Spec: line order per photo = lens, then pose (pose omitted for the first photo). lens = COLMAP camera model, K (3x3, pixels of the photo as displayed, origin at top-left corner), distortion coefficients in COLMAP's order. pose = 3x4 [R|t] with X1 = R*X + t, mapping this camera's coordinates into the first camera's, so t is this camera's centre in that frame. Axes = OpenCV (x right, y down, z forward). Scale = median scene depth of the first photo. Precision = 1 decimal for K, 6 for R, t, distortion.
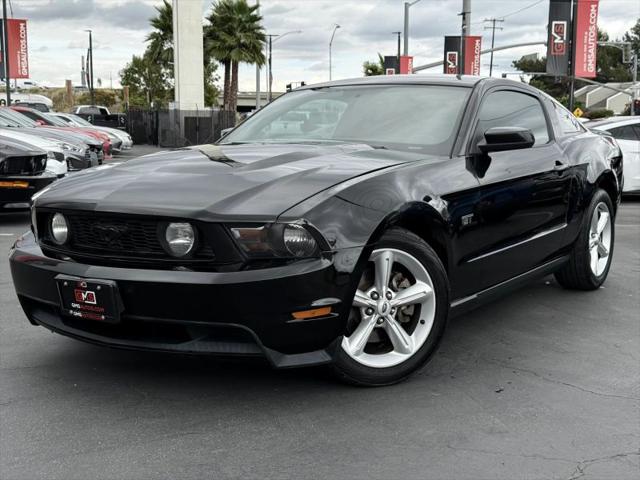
lens RADIAL K [[887.4, 0, 322.6], [0, 887.4, 235.7], [0, 0, 1]] dist [0.107902, 0.000000]
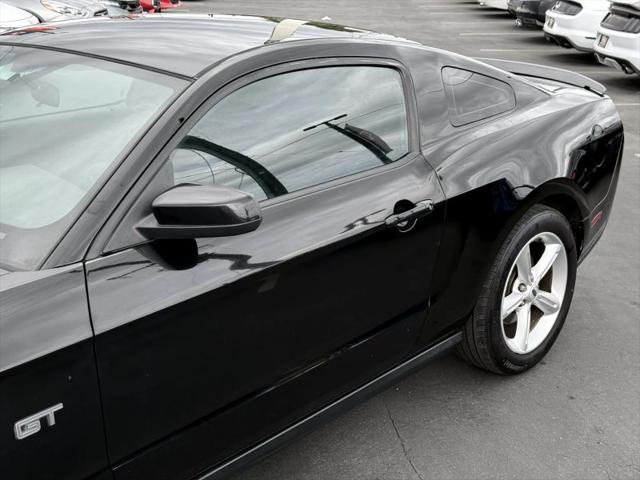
lens RADIAL K [[887.4, 0, 329.5], [0, 887.4, 246.3], [0, 0, 1]] dist [0.107902, 0.000000]
pose [[0.985926, 0.051906, -0.158921, 0.425490], [-0.018868, 0.979055, 0.202718, -0.229056], [0.166114, -0.196866, 0.966255, 0.654091]]
